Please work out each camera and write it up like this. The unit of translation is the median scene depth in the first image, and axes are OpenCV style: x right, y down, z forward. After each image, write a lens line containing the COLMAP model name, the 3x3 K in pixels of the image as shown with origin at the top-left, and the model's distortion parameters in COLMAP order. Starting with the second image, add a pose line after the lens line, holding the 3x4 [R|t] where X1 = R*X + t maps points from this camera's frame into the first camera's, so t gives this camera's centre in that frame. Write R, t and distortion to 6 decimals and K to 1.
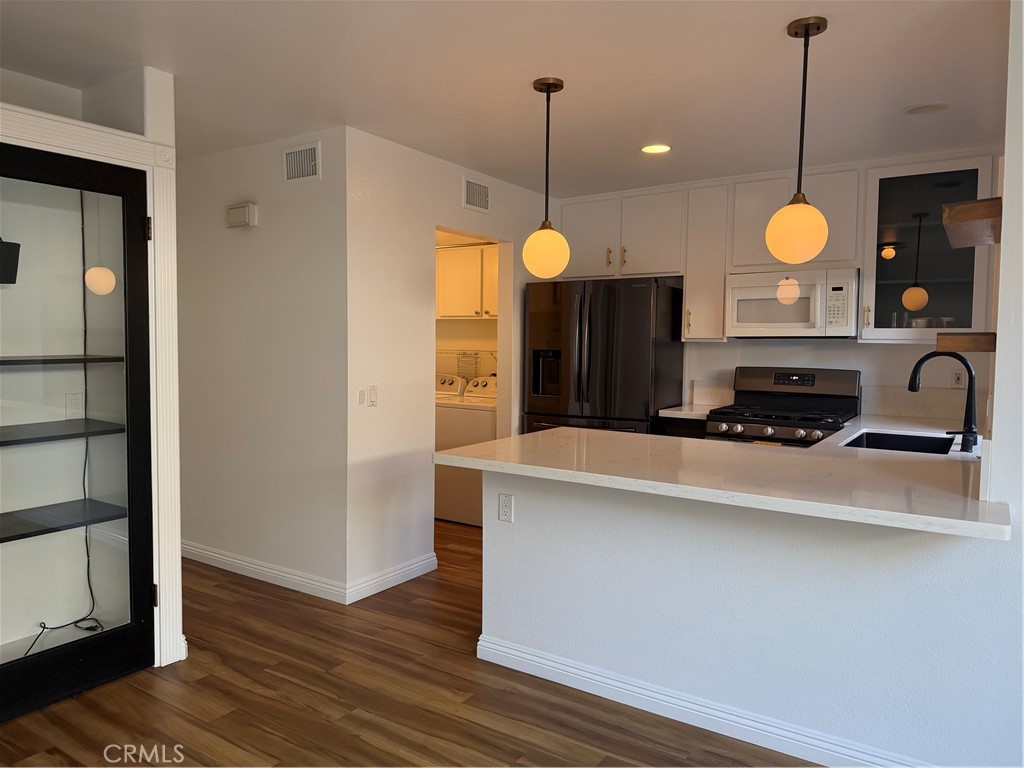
lens RADIAL K [[716.1, 0, 508.5], [0, 716.1, 375.2], [0, 0, 1]] dist [0.054704, -0.067015]
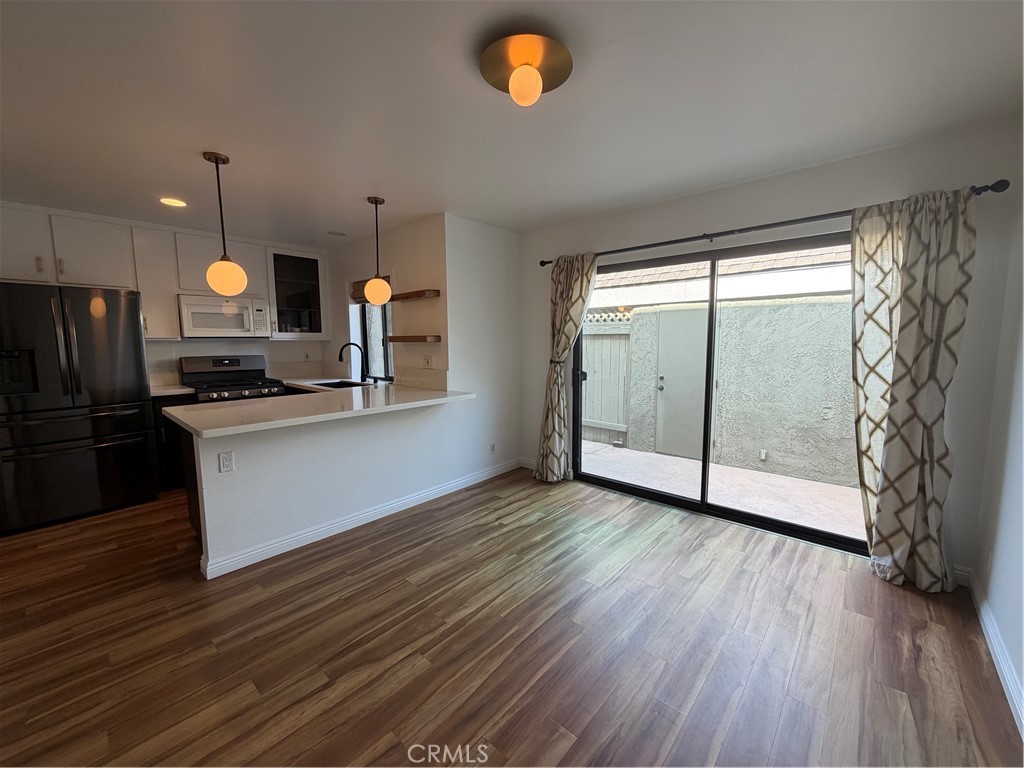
lens RADIAL K [[407.0, 0, 511.6], [0, 407.0, 379.6], [0, 0, 1]] dist [0.002472, -0.000615]
pose [[0.139963, -0.105242, 0.984548, -0.481742], [0.053621, 0.993682, 0.098596, -0.013916], [-0.988704, 0.038993, 0.144722, 0.233722]]
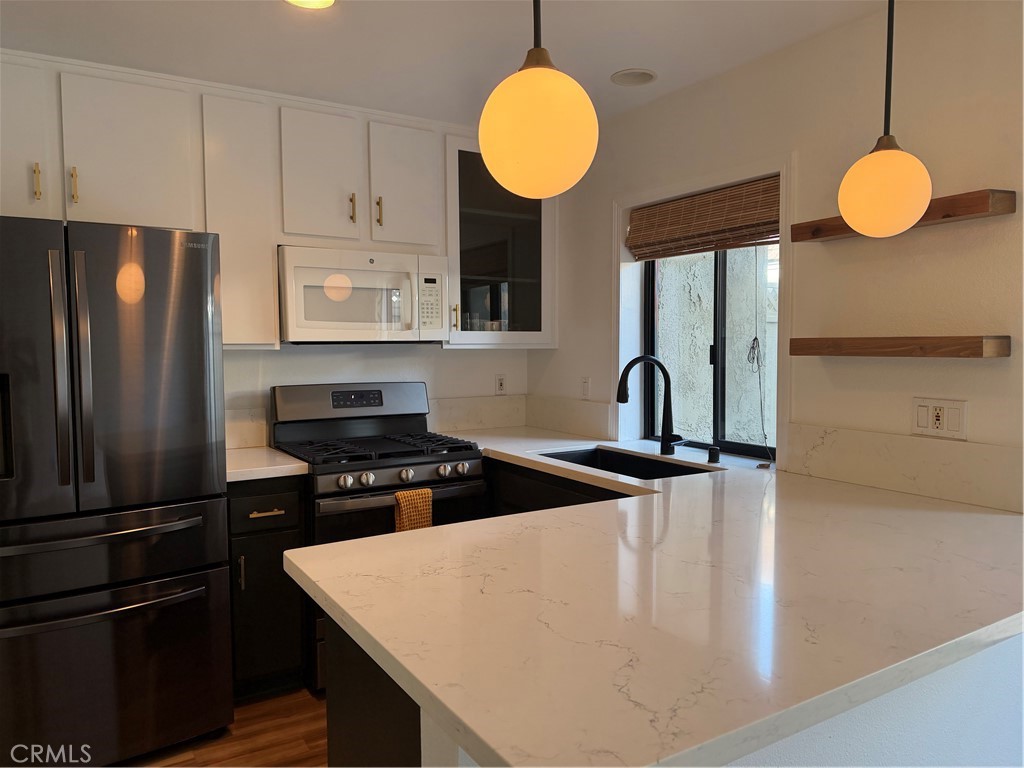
lens RADIAL K [[716.1, 0, 513.6], [0, 716.1, 380.1], [0, 0, 1]] dist [0.054704, -0.067015]
pose [[0.410553, -0.053048, 0.910292, -0.228803], [0.051644, 0.998057, 0.034871, -0.033615], [-0.910373, 0.032694, 0.412495, 0.596682]]
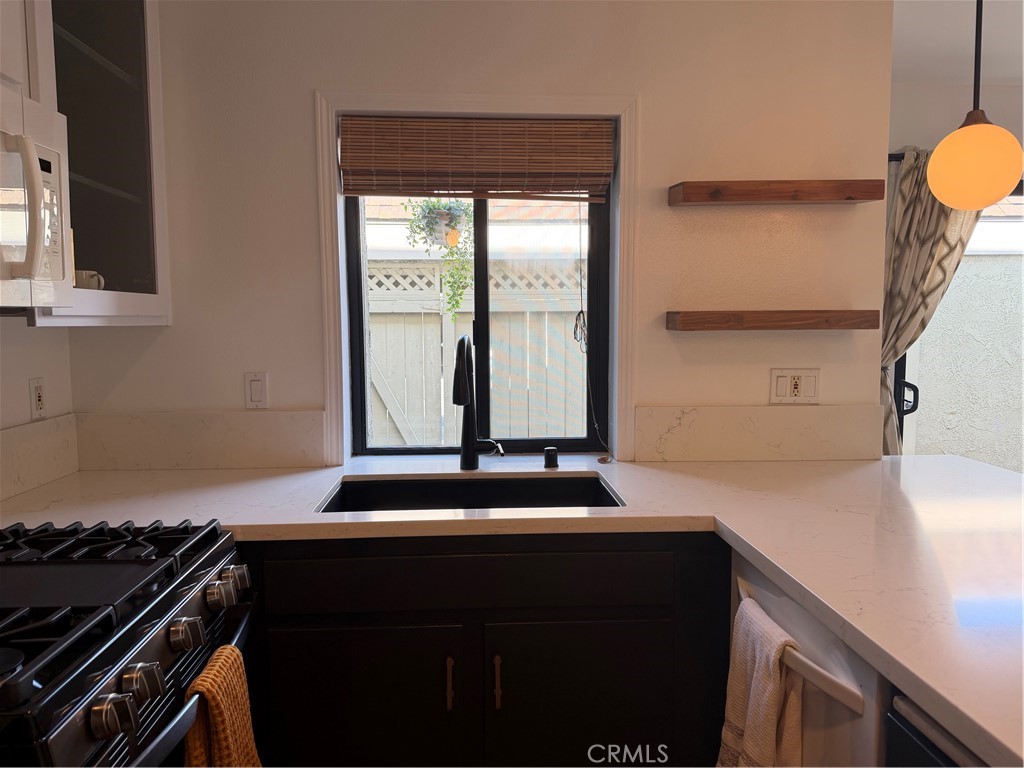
lens RADIAL K [[716.1, 0, 510.5], [0, 716.1, 379.5], [0, 0, 1]] dist [0.054704, -0.067015]
pose [[-0.598960, -0.069897, 0.797723, 0.049371], [0.040027, 0.992325, 0.117001, -0.051811], [-0.799778, 0.102009, -0.591565, 1.033145]]
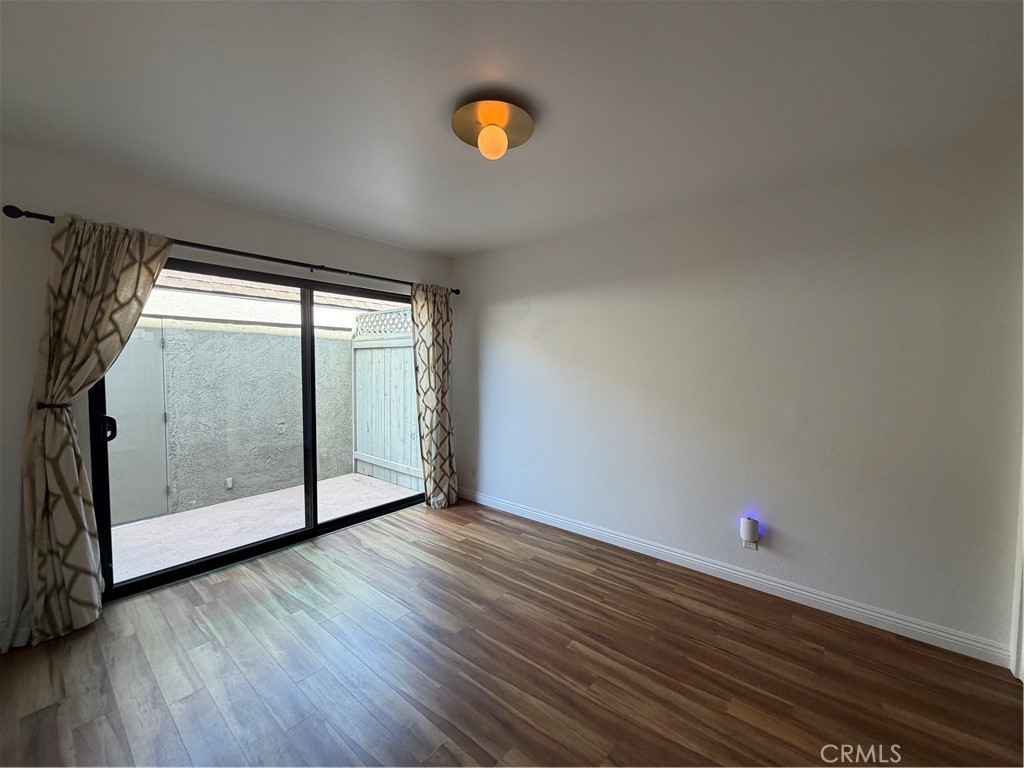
lens RADIAL K [[407.0, 0, 511.2], [0, 407.0, 382.1], [0, 0, 1]] dist [0.002472, -0.000615]
pose [[-0.993822, -0.019288, 0.109293, -0.163304], [-0.009170, 0.995686, 0.092335, -0.035756], [-0.110603, 0.090763, -0.989712, 0.682702]]
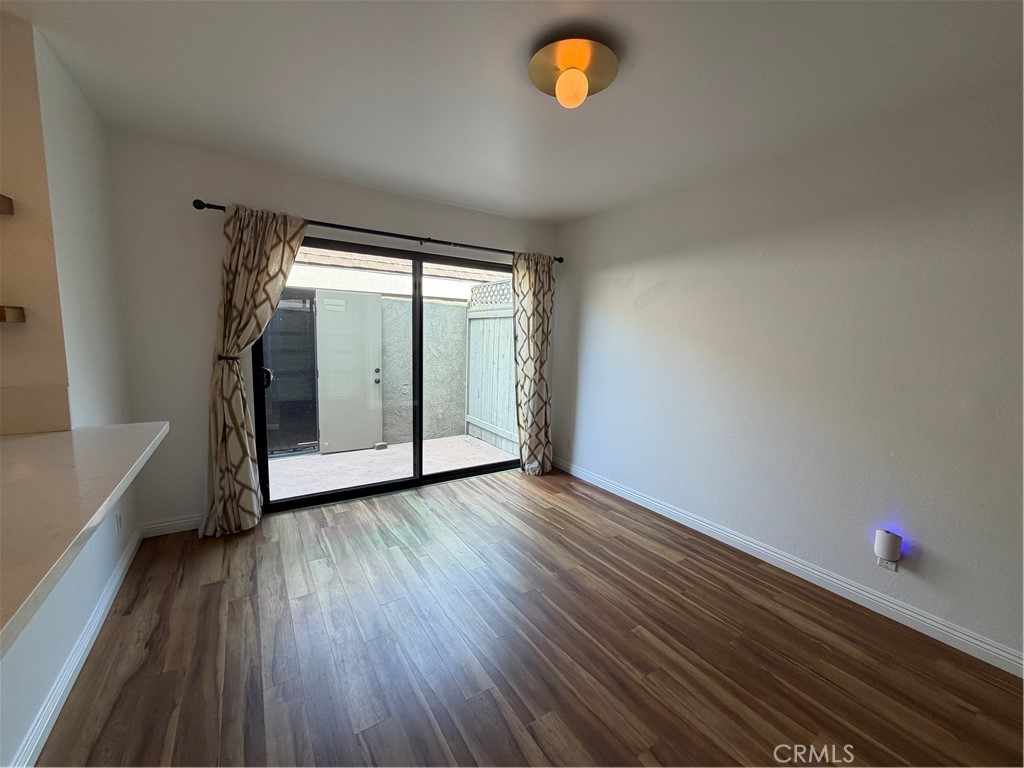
lens RADIAL K [[407.0, 0, 512.4], [0, 407.0, 381.2], [0, 0, 1]] dist [0.002472, -0.000615]
pose [[-0.916367, -0.078919, 0.392484, -0.214210], [-0.016988, 0.987160, 0.158829, -0.029320], [-0.399979, 0.138878, -0.905941, 0.660340]]
